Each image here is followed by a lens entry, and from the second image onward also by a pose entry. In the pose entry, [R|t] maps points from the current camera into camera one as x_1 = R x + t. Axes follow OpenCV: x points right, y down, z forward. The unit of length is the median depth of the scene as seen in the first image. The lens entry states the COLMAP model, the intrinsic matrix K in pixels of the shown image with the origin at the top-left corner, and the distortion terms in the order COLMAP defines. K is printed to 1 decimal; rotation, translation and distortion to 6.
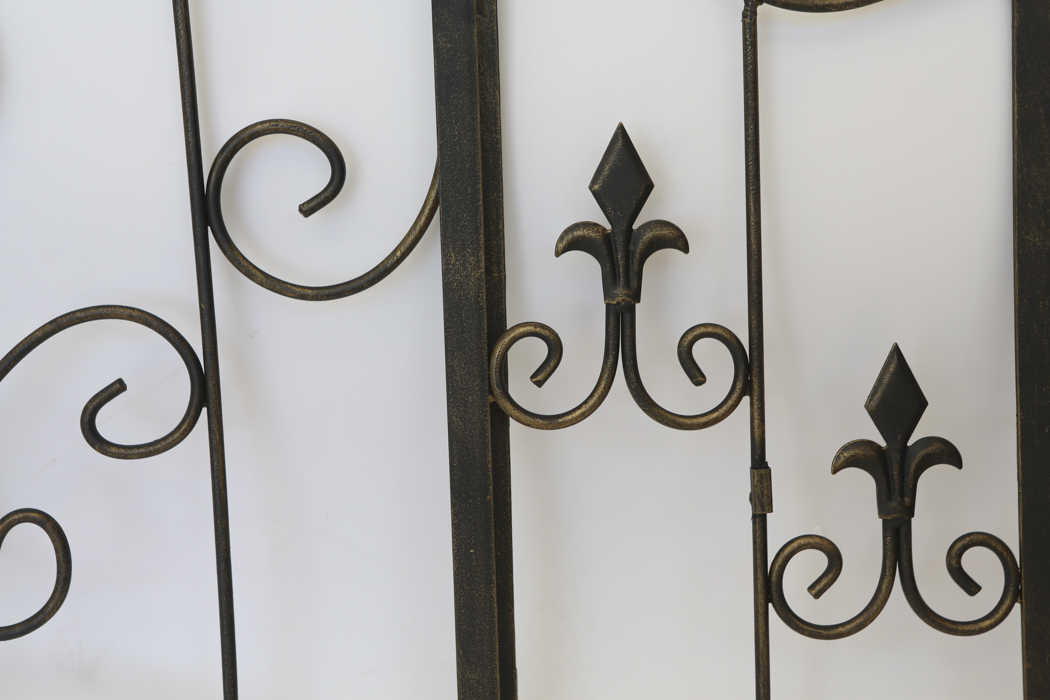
lens RADIAL K [[2040.2, 0, 526.1], [0, 2040.2, 346.6], [0, 0, 1]] dist [0.293634, 0.000000]
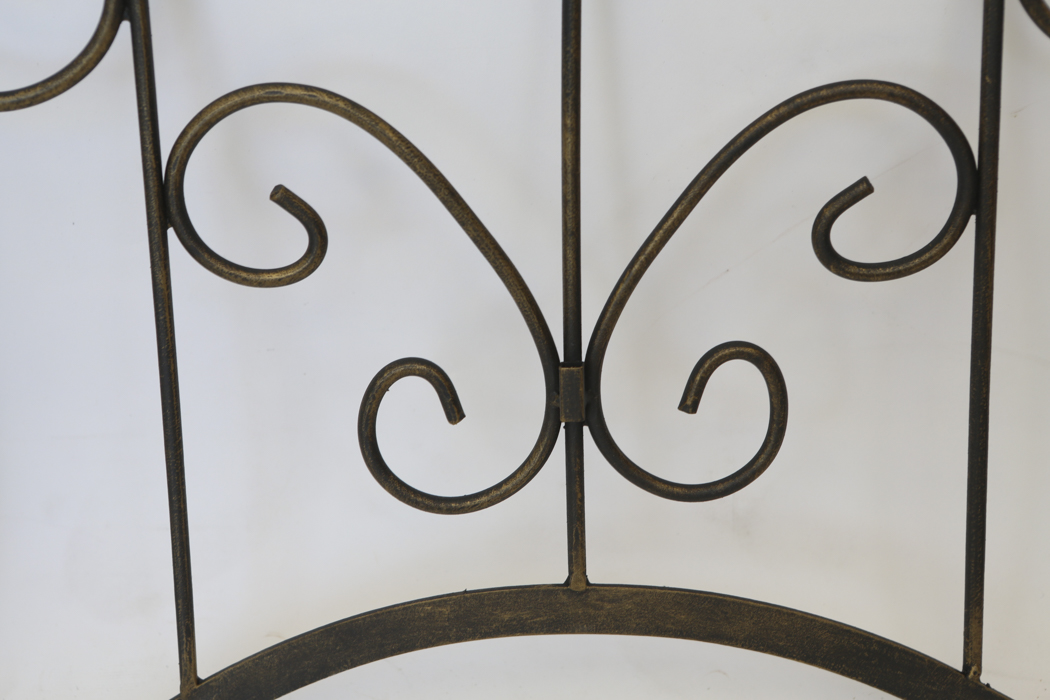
lens RADIAL K [[2040.2, 0, 523.3], [0, 2040.2, 354.1], [0, 0, 1]] dist [0.293634, 0.000000]
pose [[0.999475, 0.013196, -0.029601, -0.302144], [-0.008518, 0.988201, 0.152927, -0.035387], [0.031270, -0.152594, 0.987794, 0.233857]]
